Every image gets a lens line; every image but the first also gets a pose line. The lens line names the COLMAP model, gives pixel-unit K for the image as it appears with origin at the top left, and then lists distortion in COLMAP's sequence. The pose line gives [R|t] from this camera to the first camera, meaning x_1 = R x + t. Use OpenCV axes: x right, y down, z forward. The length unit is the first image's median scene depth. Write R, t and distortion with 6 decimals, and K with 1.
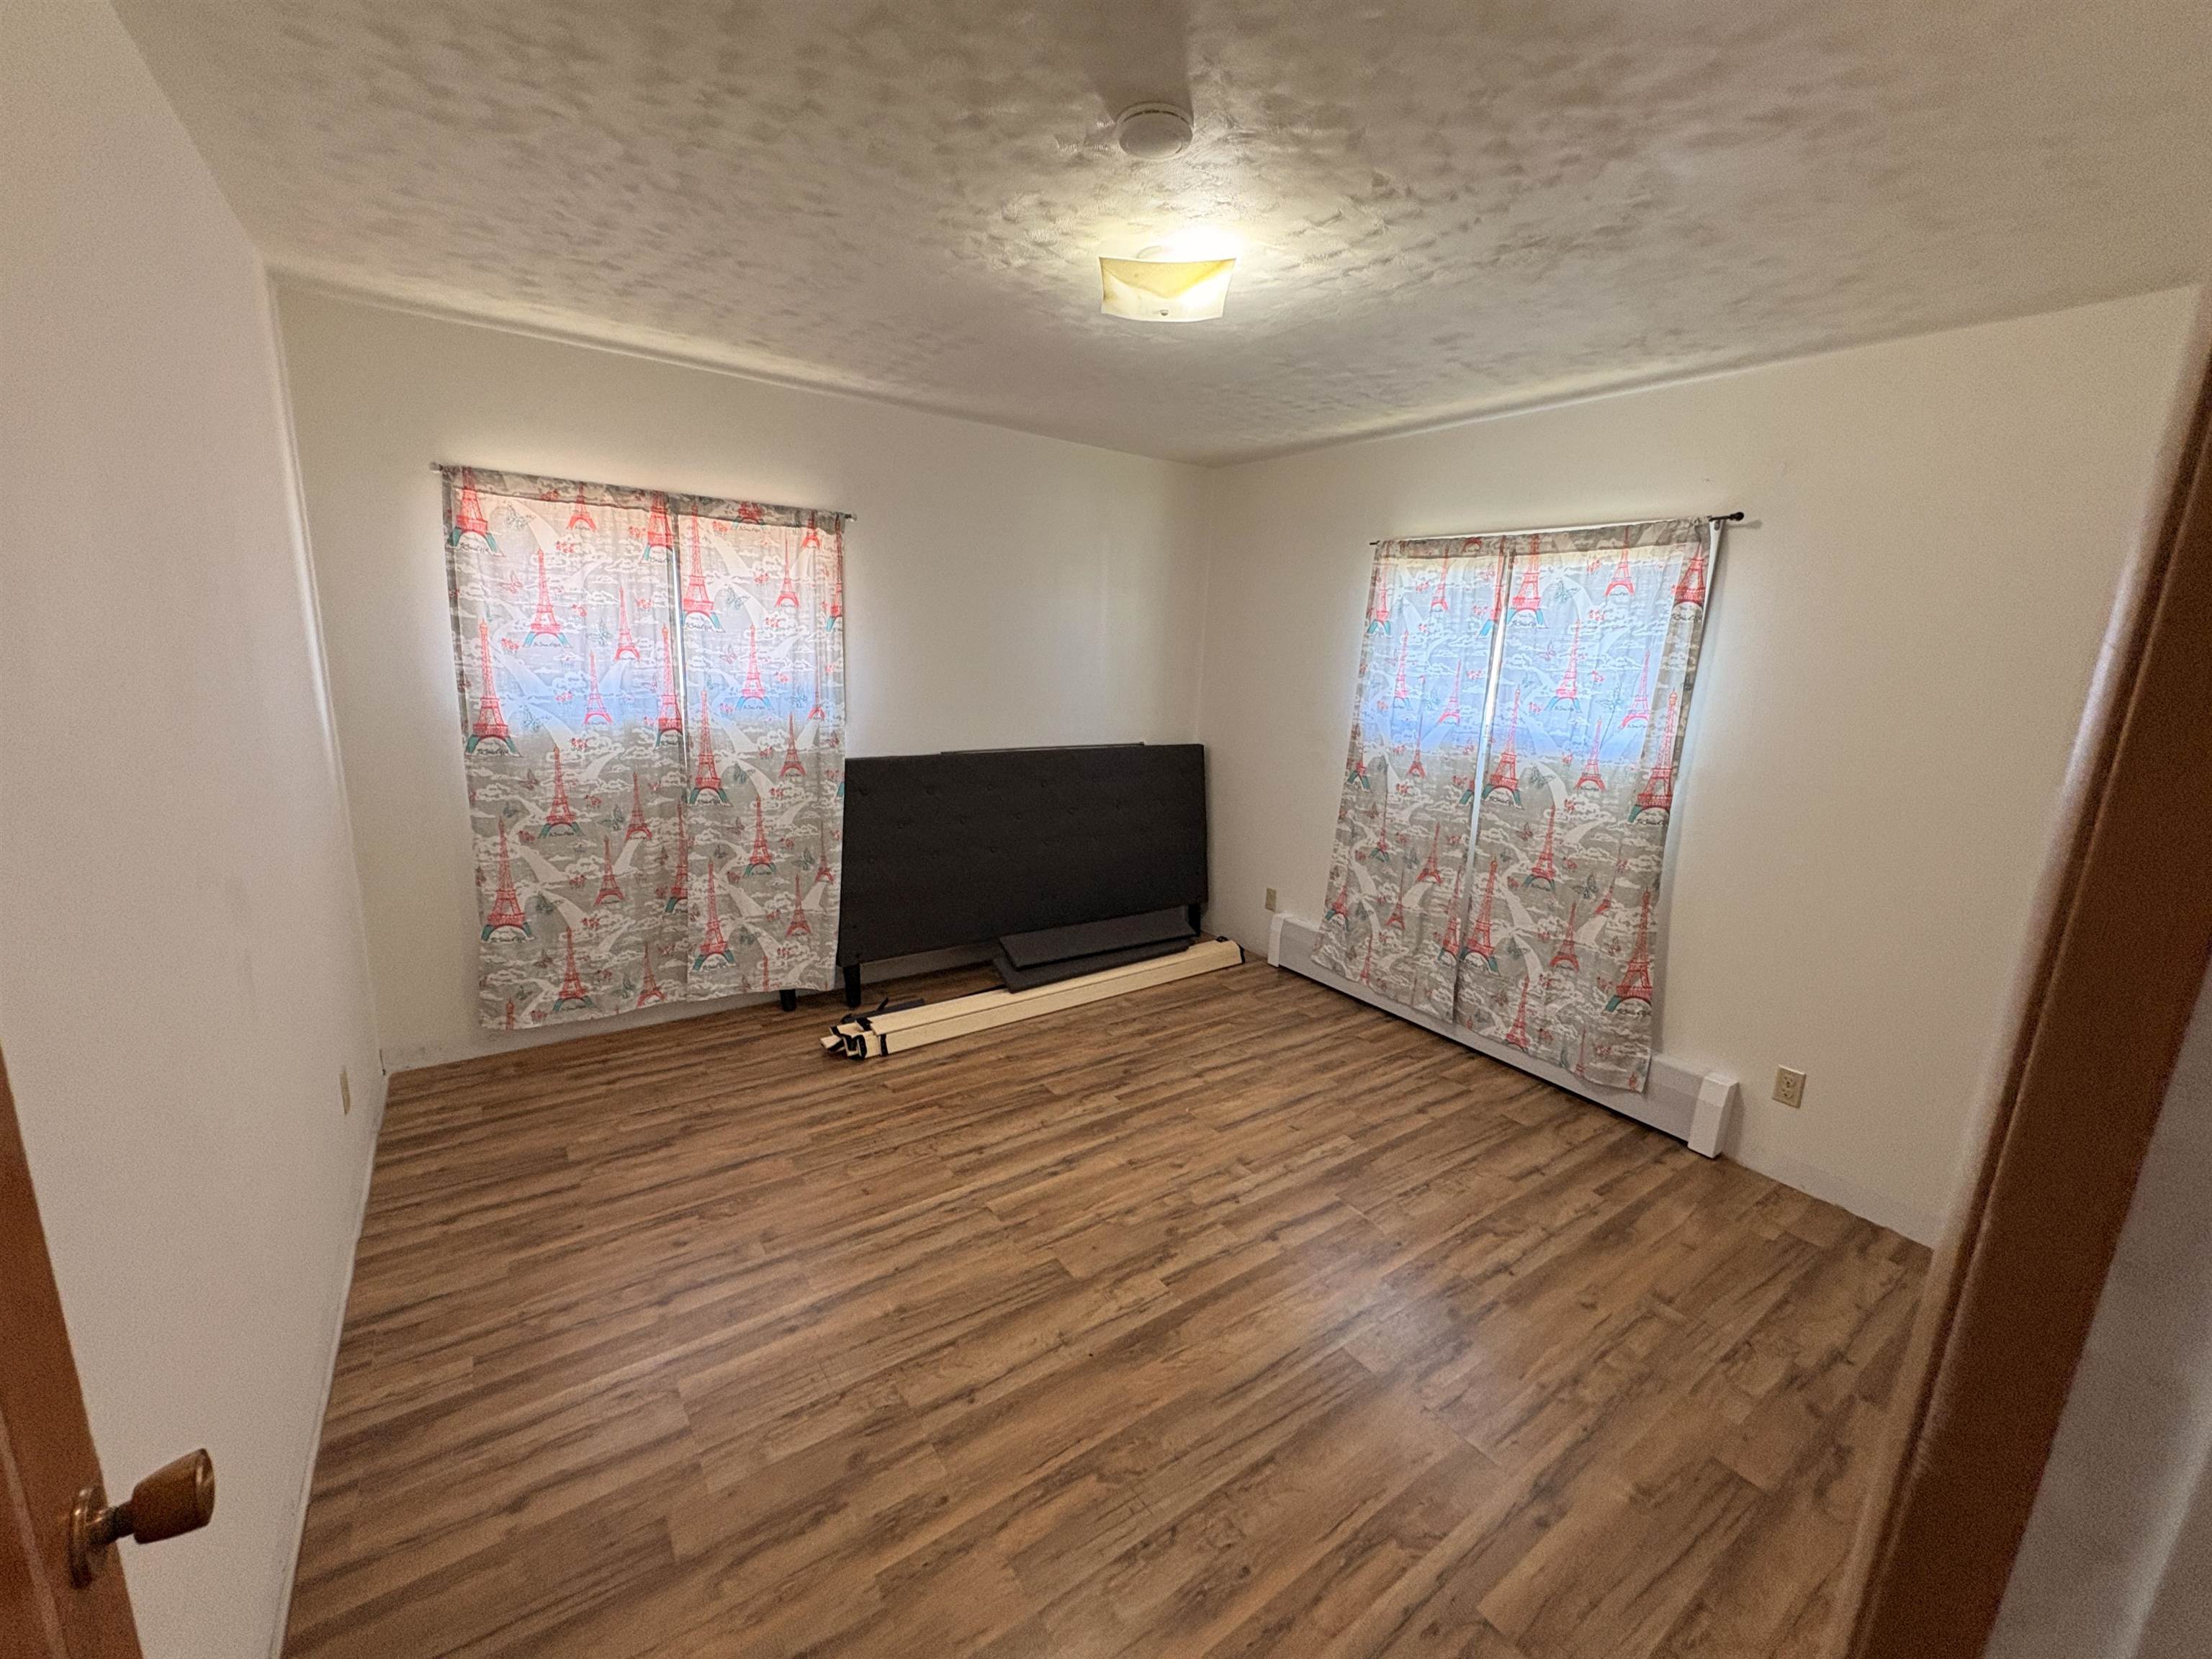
lens RADIAL K [[880.7, 0, 1104.4], [0, 880.7, 831.2], [0, 0, 1]] dist [0.000479, 0.000236]
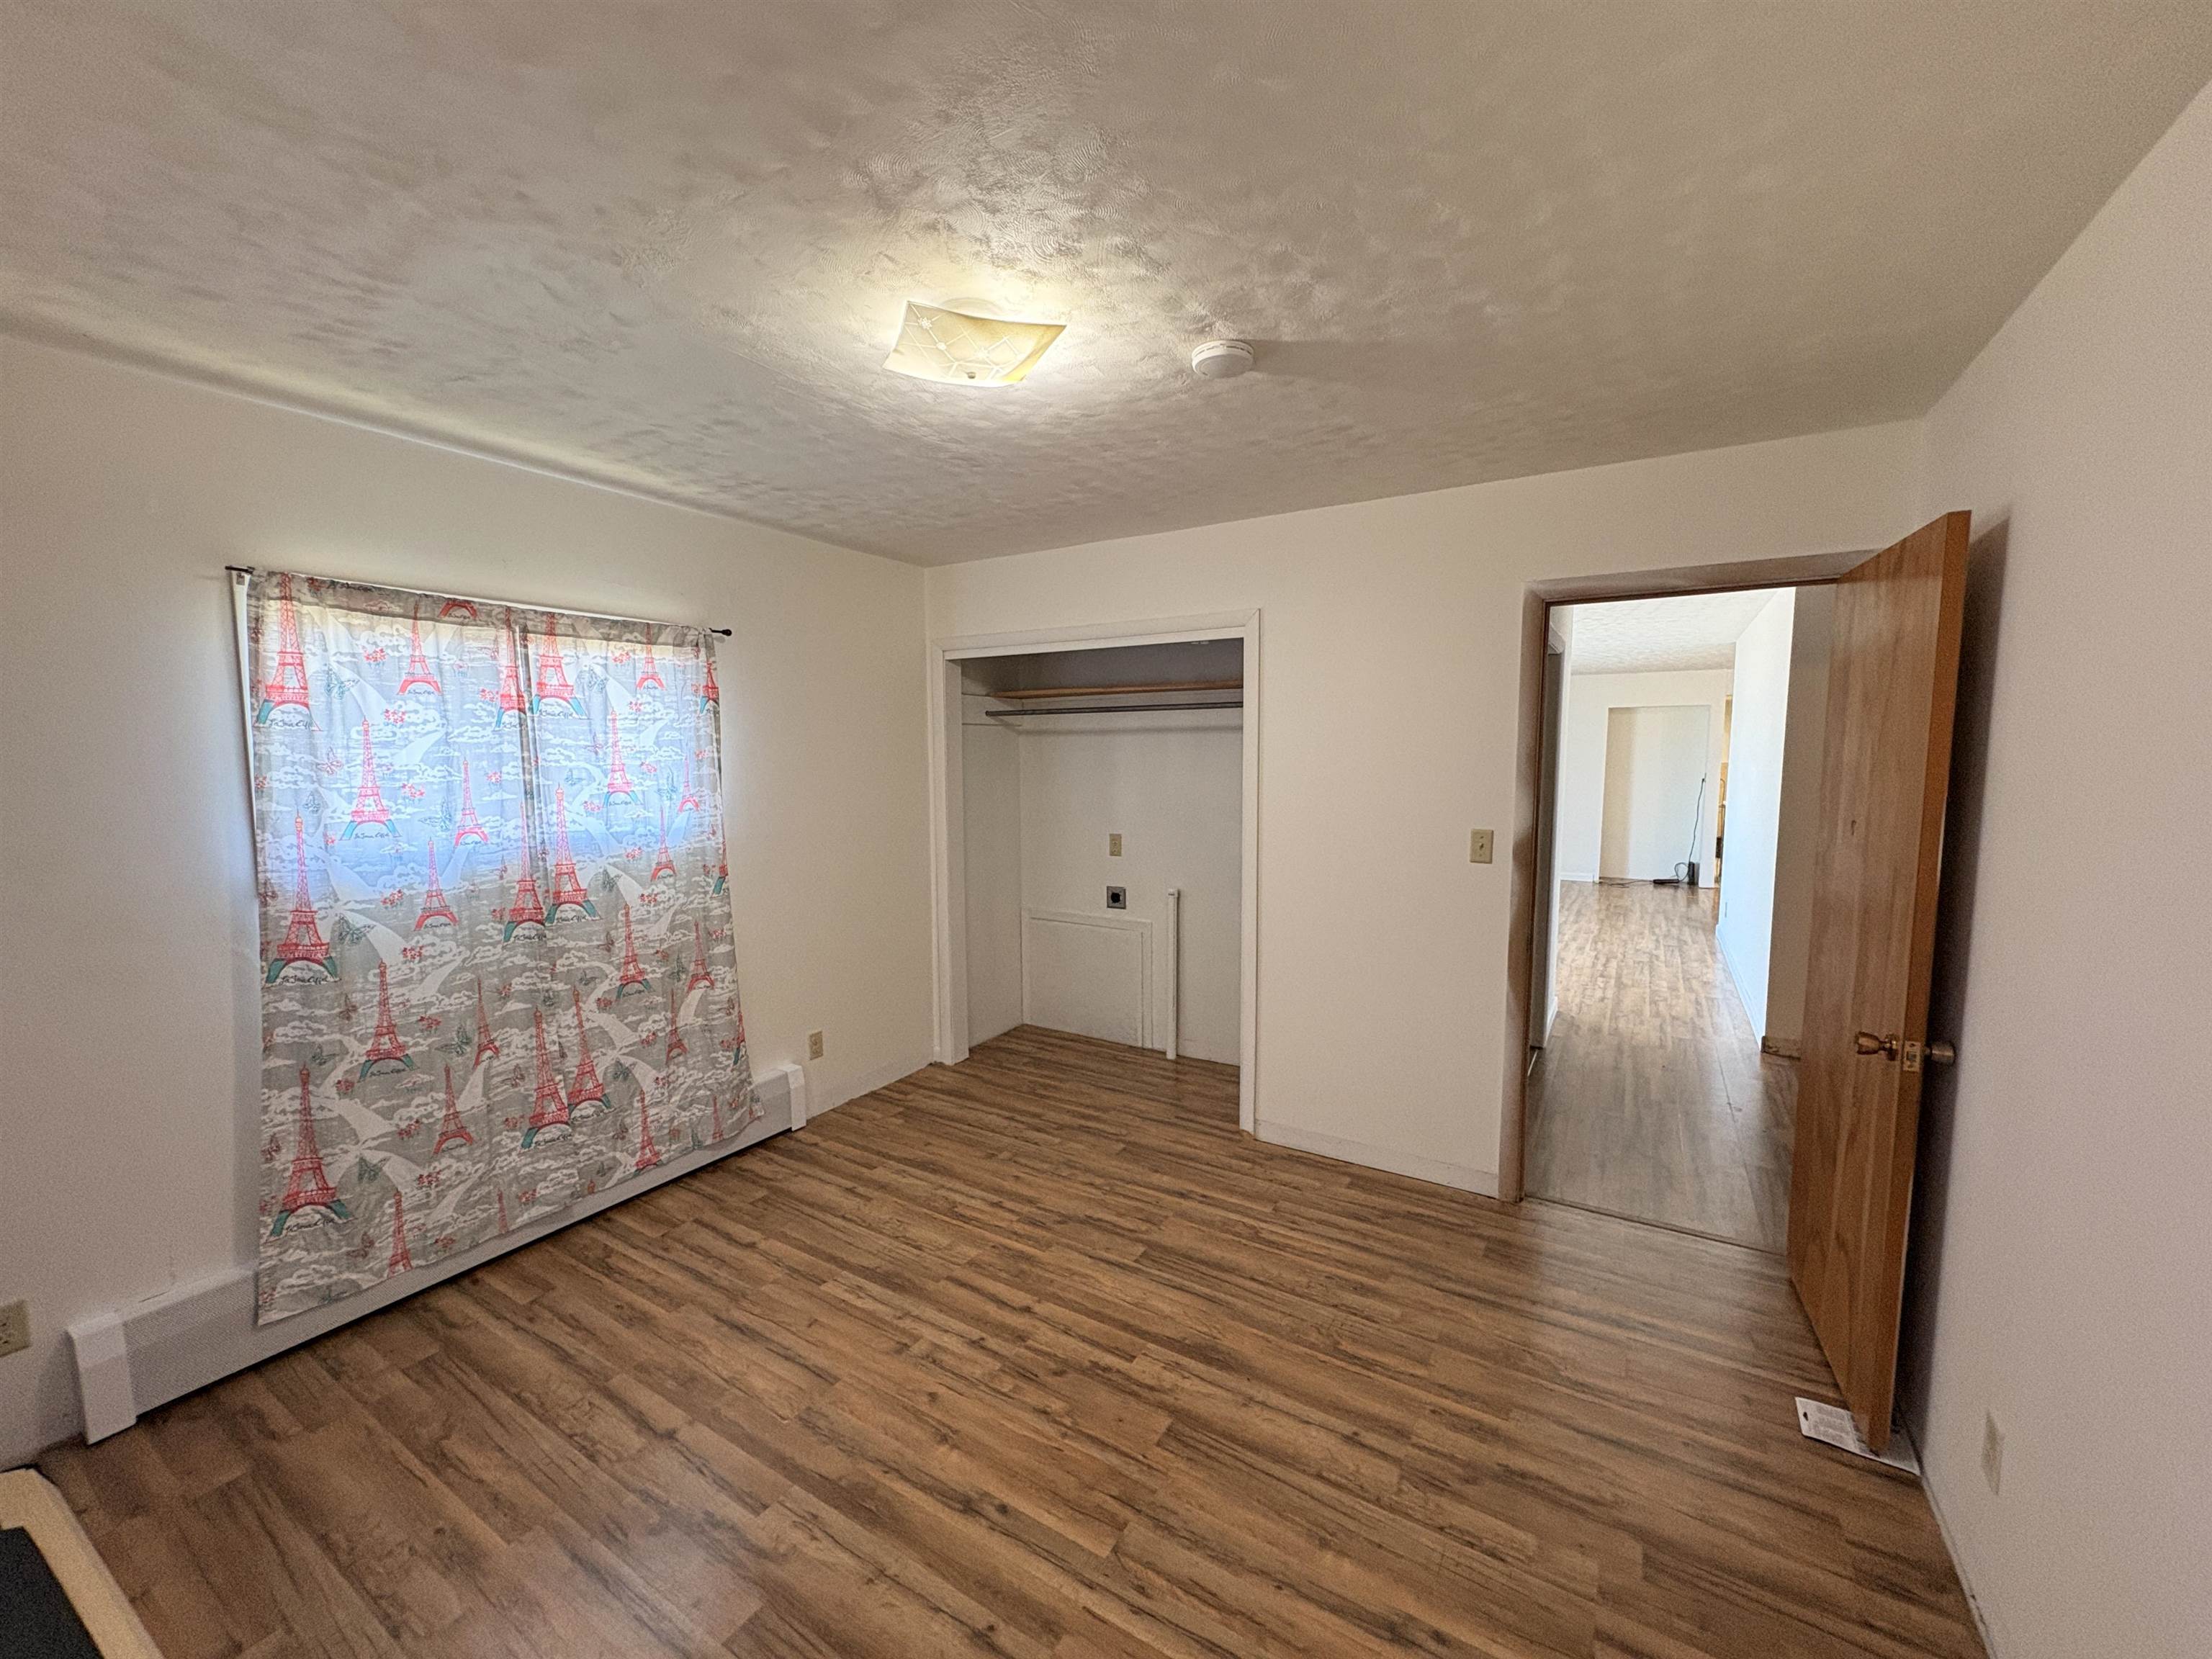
lens RADIAL K [[880.7, 0, 1104.4], [0, 880.7, 831.2], [0, 0, 1]] dist [0.000479, 0.000236]
pose [[-0.396722, -0.130479, 0.908618, -0.555533], [0.175672, 0.960758, 0.214669, -0.224854], [-0.900972, 0.244783, -0.358232, 0.888960]]
